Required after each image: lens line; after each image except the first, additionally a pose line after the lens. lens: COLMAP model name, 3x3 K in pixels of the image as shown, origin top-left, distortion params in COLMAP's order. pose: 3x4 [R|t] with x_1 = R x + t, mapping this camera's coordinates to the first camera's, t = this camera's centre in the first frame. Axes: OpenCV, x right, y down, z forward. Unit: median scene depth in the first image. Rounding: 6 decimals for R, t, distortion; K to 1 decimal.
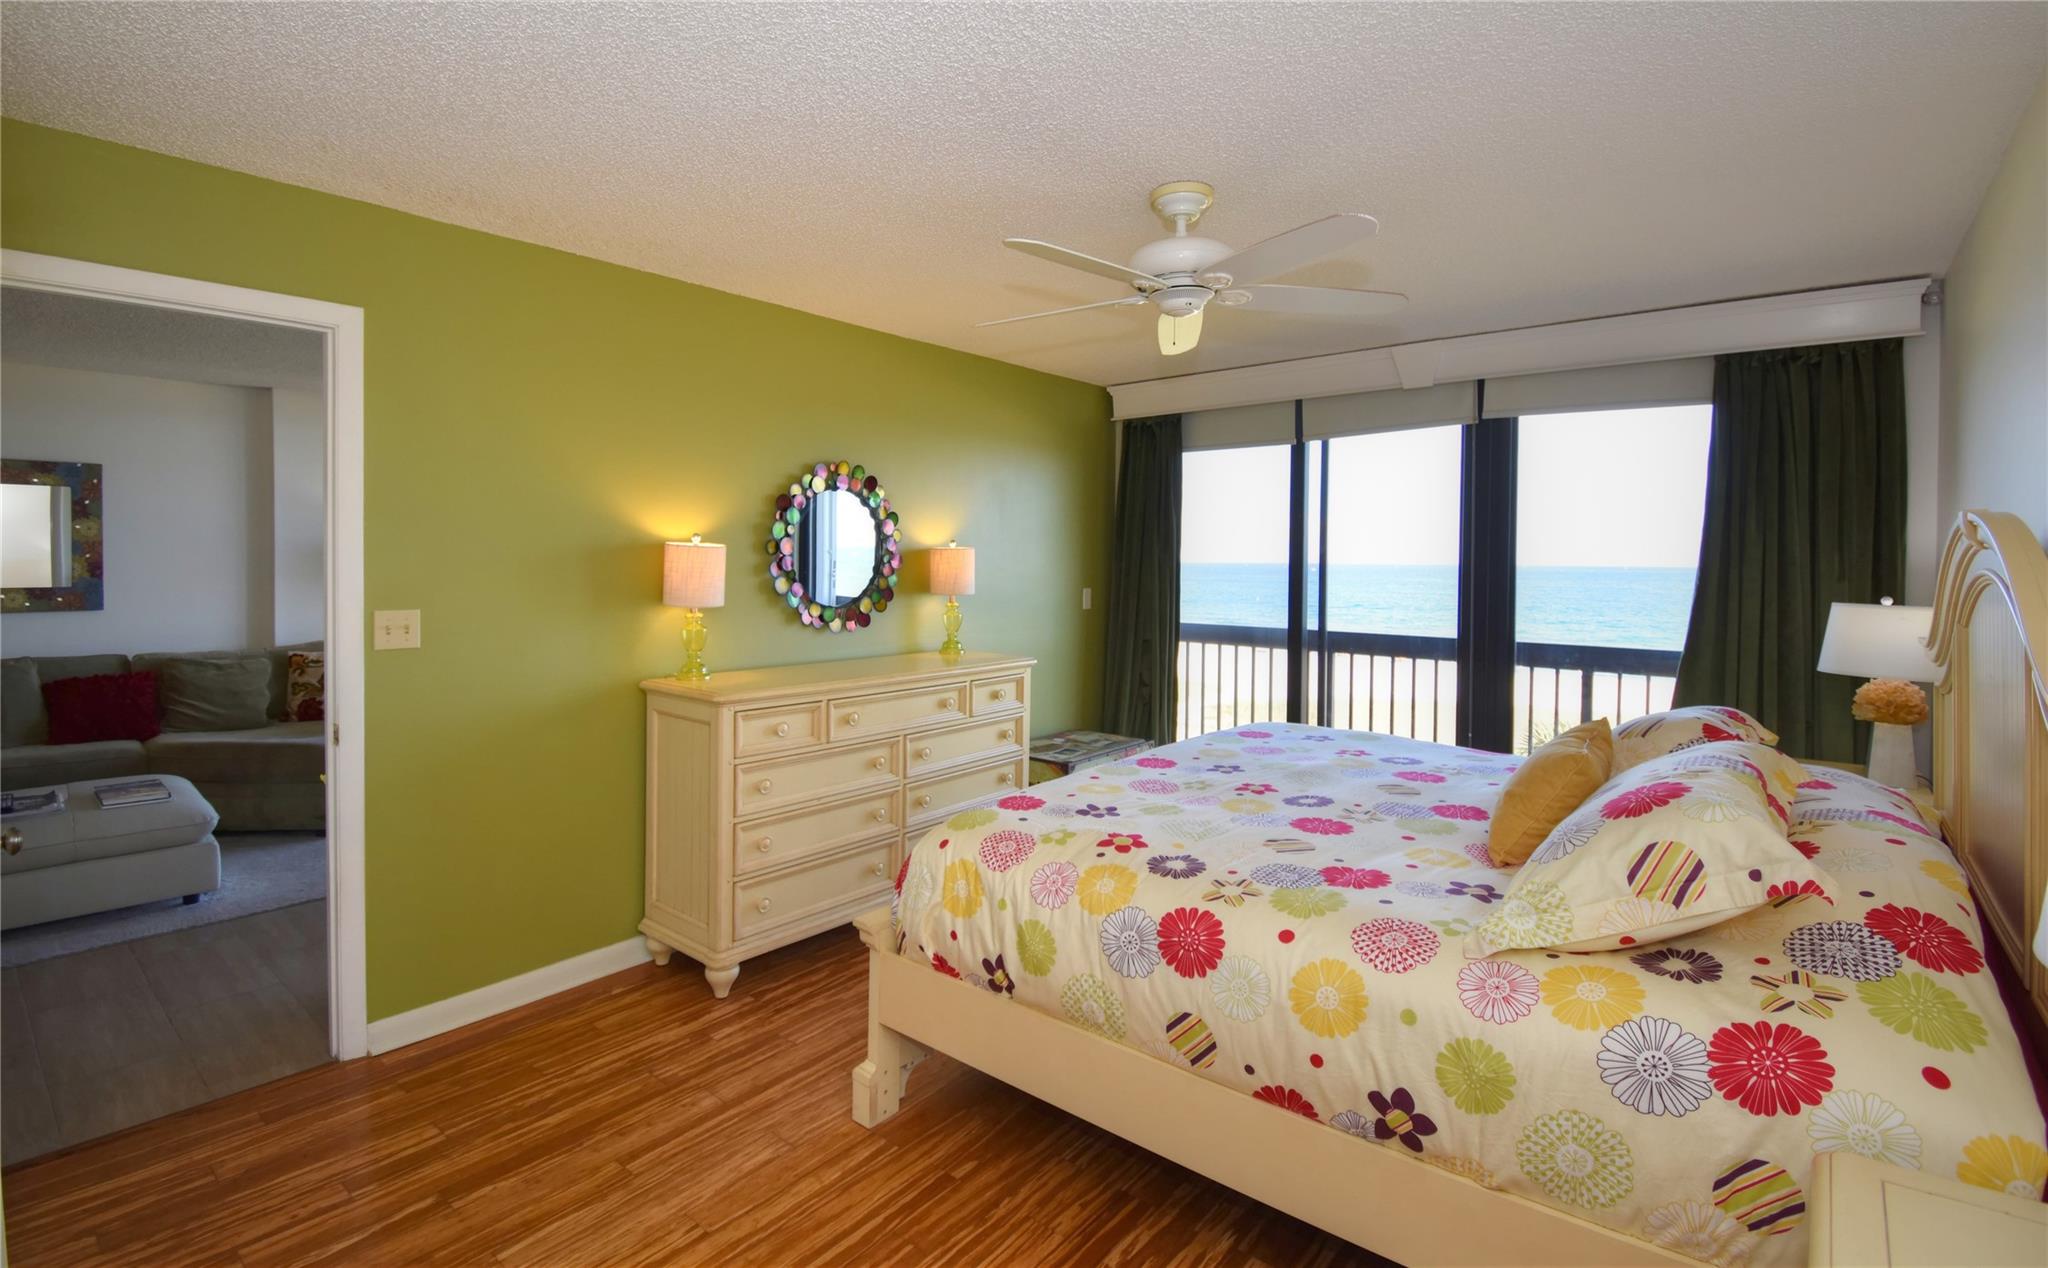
lens RADIAL K [[924.2, 0, 1026.5], [0, 924.2, 576.1], [0, 0, 1]] dist [-0.000034, -0.017642]
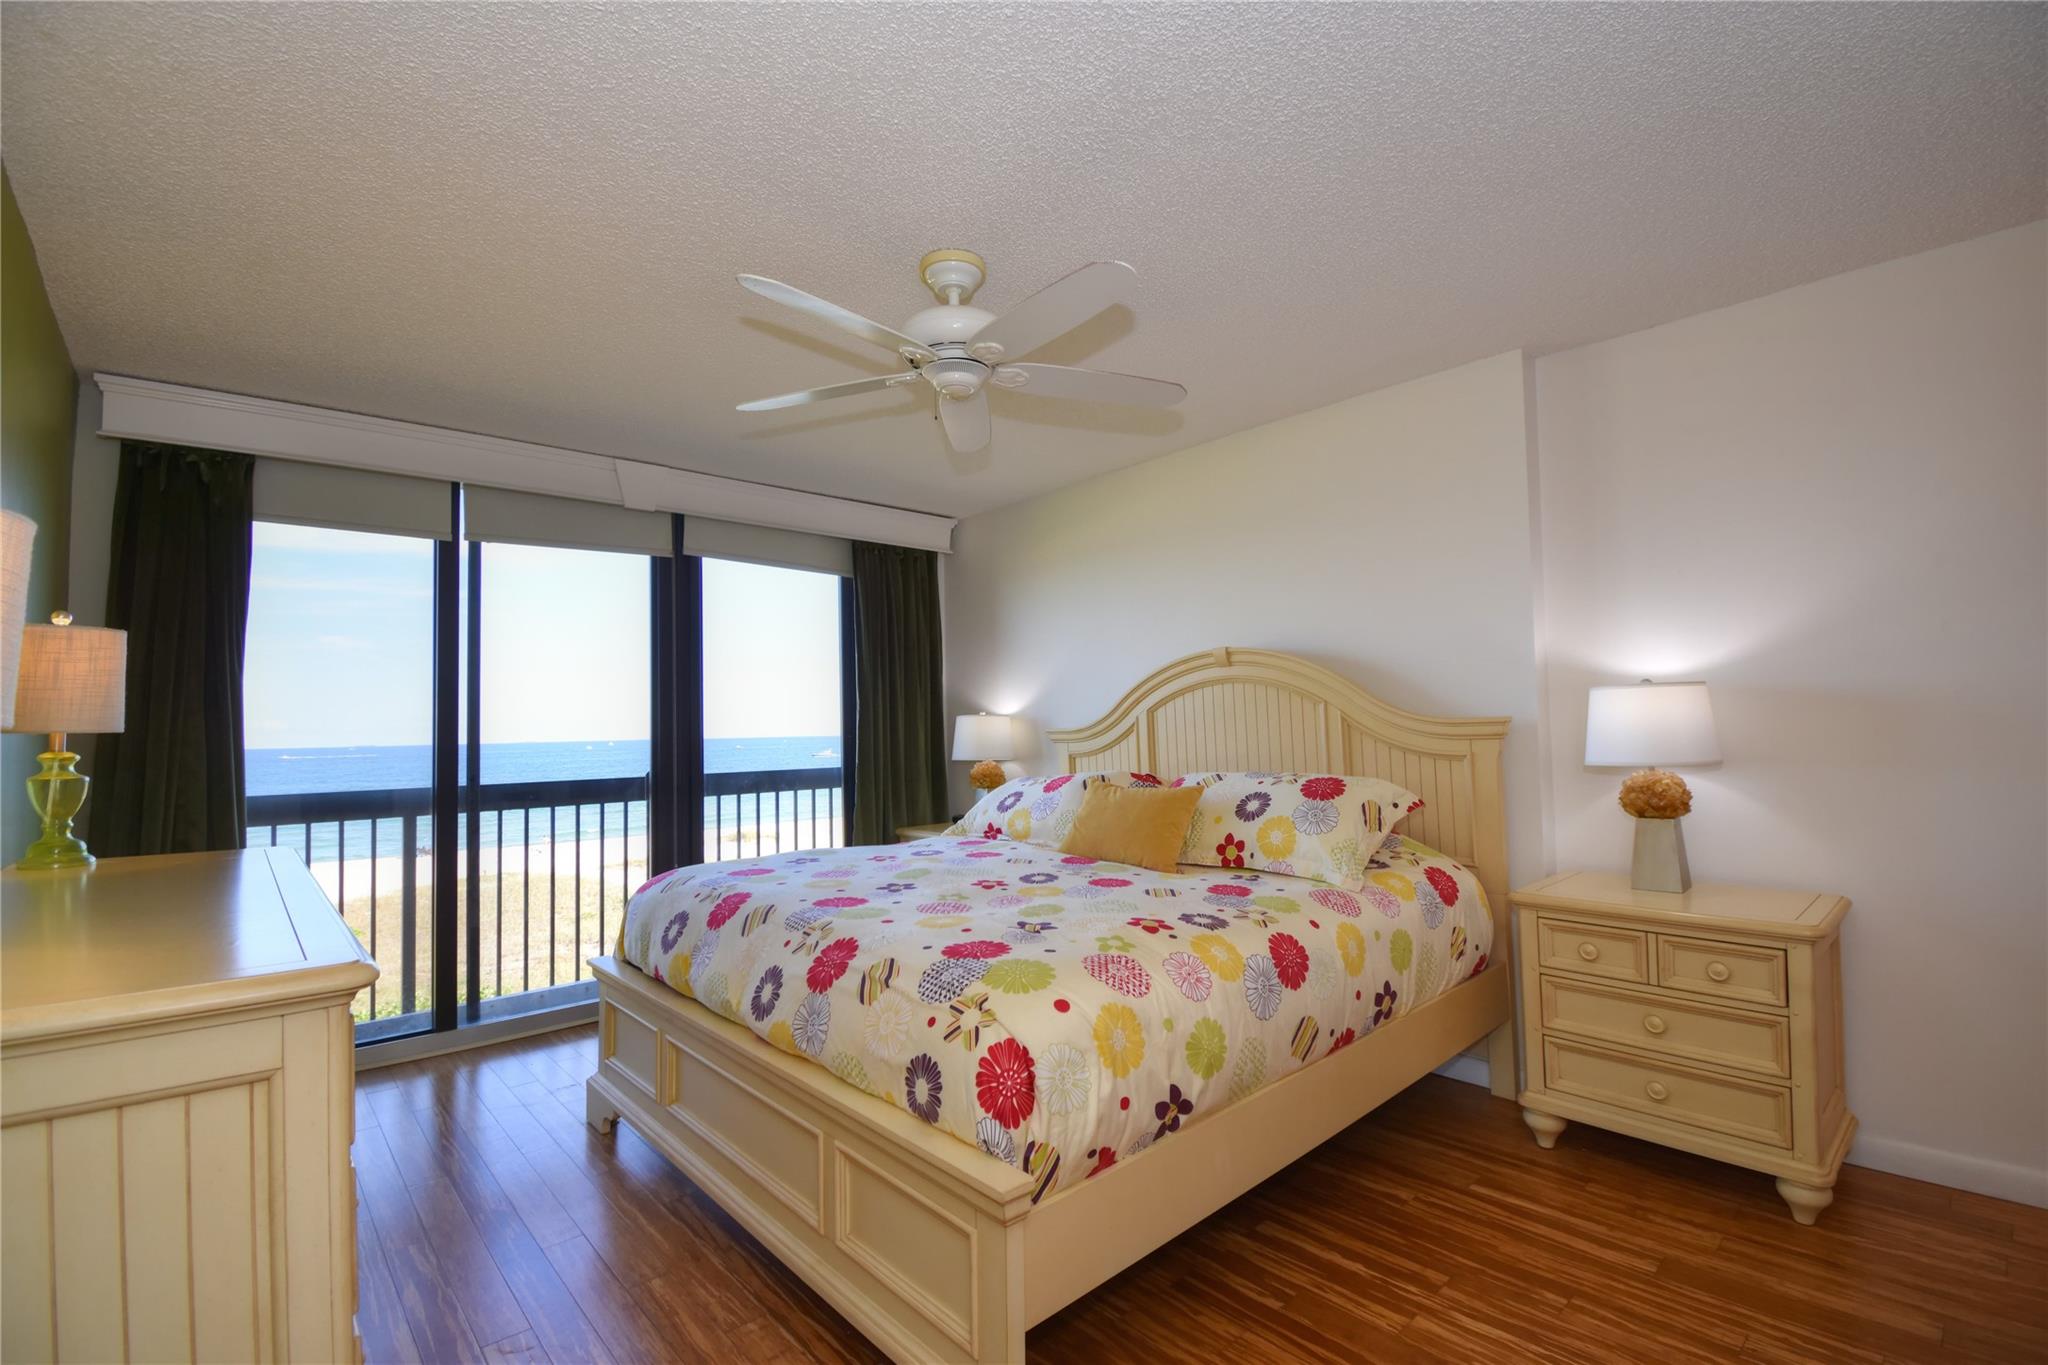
lens RADIAL K [[923.1, 0, 1030.8], [0, 923.1, 690.6], [0, 0, 1]] dist [0.023660, -0.020723]
pose [[0.122890, 0.030871, 0.991940, -0.462537], [0.042275, 0.998446, -0.036310, 0.032028], [-0.991520, 0.046396, 0.121394, 0.505776]]
